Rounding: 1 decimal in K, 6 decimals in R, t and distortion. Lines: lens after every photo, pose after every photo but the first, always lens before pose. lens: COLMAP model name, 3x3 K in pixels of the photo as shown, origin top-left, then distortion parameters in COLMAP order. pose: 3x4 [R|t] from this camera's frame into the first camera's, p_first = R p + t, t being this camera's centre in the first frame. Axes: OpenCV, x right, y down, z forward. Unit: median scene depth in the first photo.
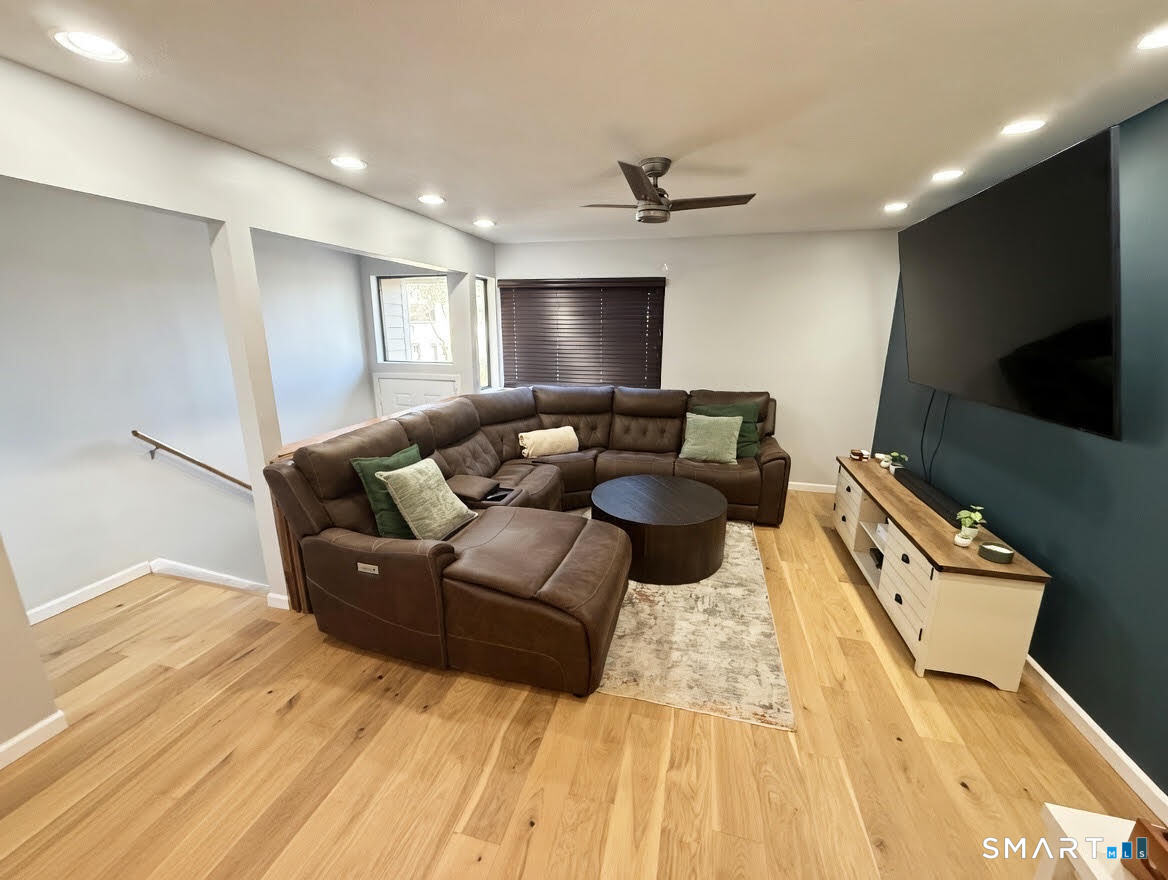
lens RADIAL K [[465.4, 0, 581.1], [0, 465.4, 438.9], [0, 0, 1]] dist [0.000228, 0.000063]
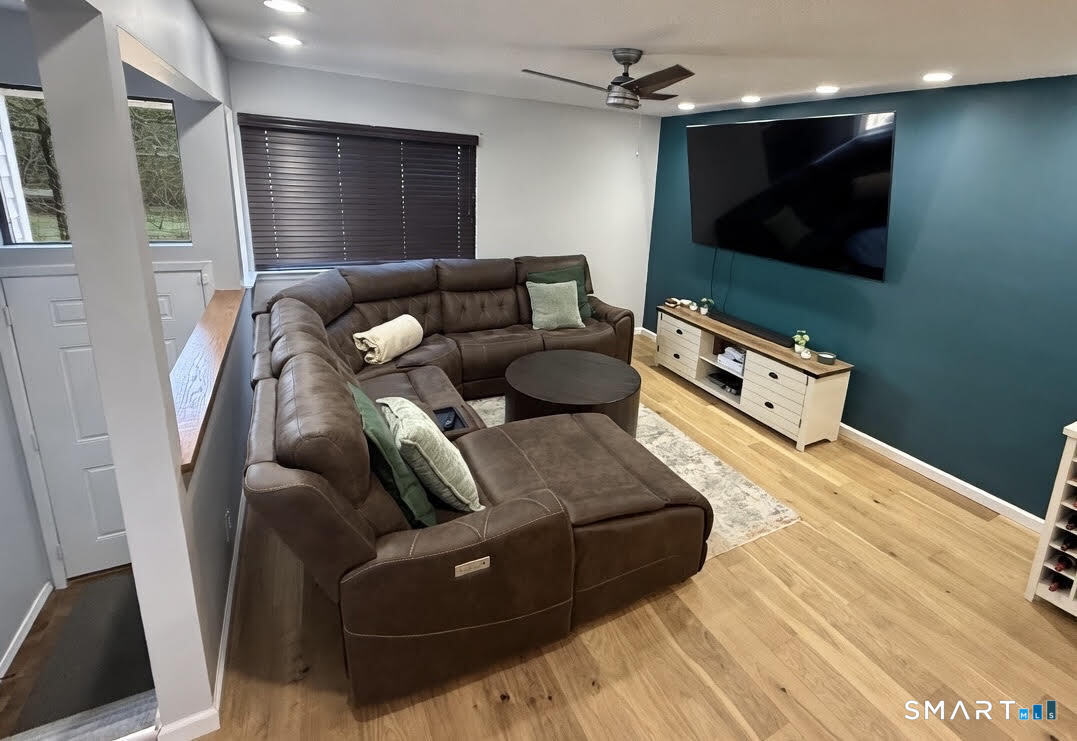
lens RADIAL K [[526.0, 0, 540.9], [0, 526.0, 300.5], [0, 0, 1]] dist [0.001638, 0.000281]
pose [[0.714846, -0.137760, 0.685579, -0.812792], [0.114892, 0.990218, 0.079177, -0.163519], [-0.689779, 0.022168, 0.723680, 0.309505]]
